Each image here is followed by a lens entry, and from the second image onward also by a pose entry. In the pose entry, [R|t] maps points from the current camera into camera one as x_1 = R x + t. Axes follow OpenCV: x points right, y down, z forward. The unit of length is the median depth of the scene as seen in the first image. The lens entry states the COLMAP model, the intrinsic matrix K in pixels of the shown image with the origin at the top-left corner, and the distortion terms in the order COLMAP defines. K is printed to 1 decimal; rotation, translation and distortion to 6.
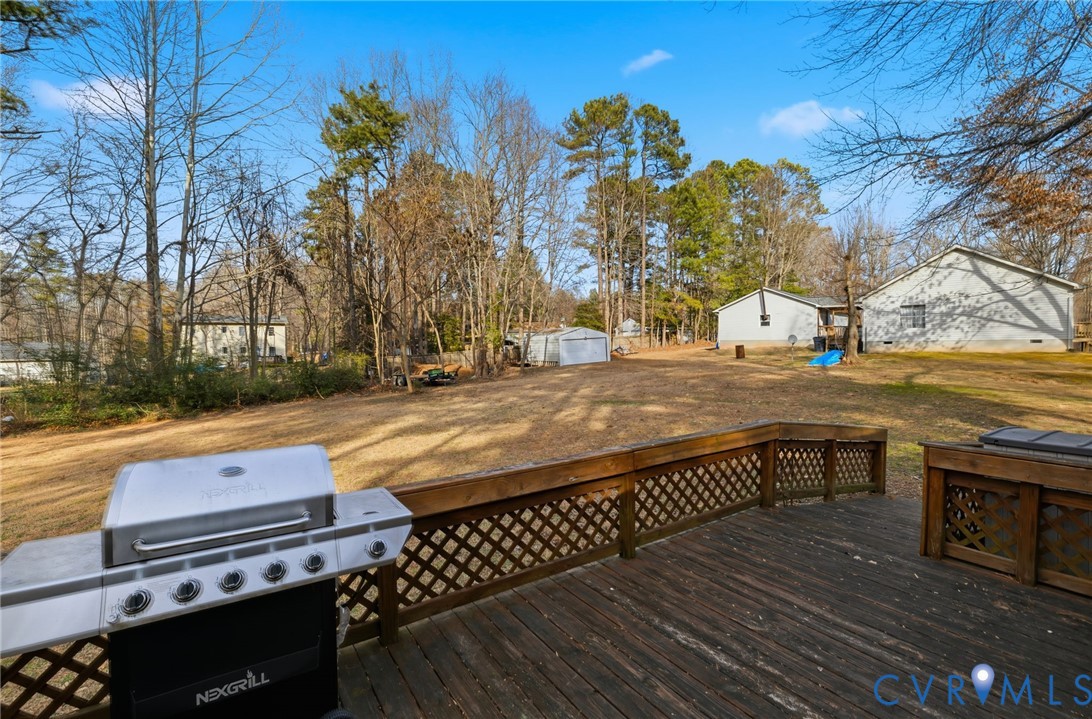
lens RADIAL K [[491.8, 0, 545.6], [0, 491.8, 325.7], [0, 0, 1]] dist [-0.002412, -0.000427]
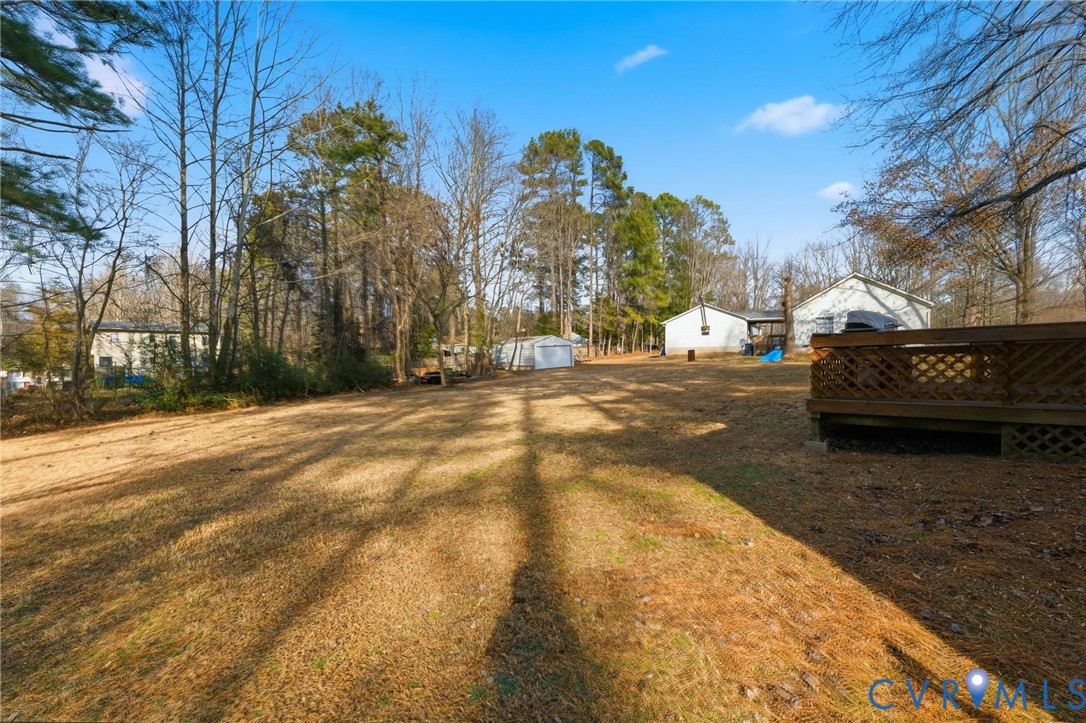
lens RADIAL K [[494.1, 0, 541.6], [0, 494.1, 343.5], [0, 0, 1]] dist [0.001142, -0.000541]
pose [[0.978994, 0.007049, 0.203766, -0.165624], [-0.006386, 0.999972, -0.003912, 0.023792], [-0.203788, 0.002529, 0.979012, -0.093927]]
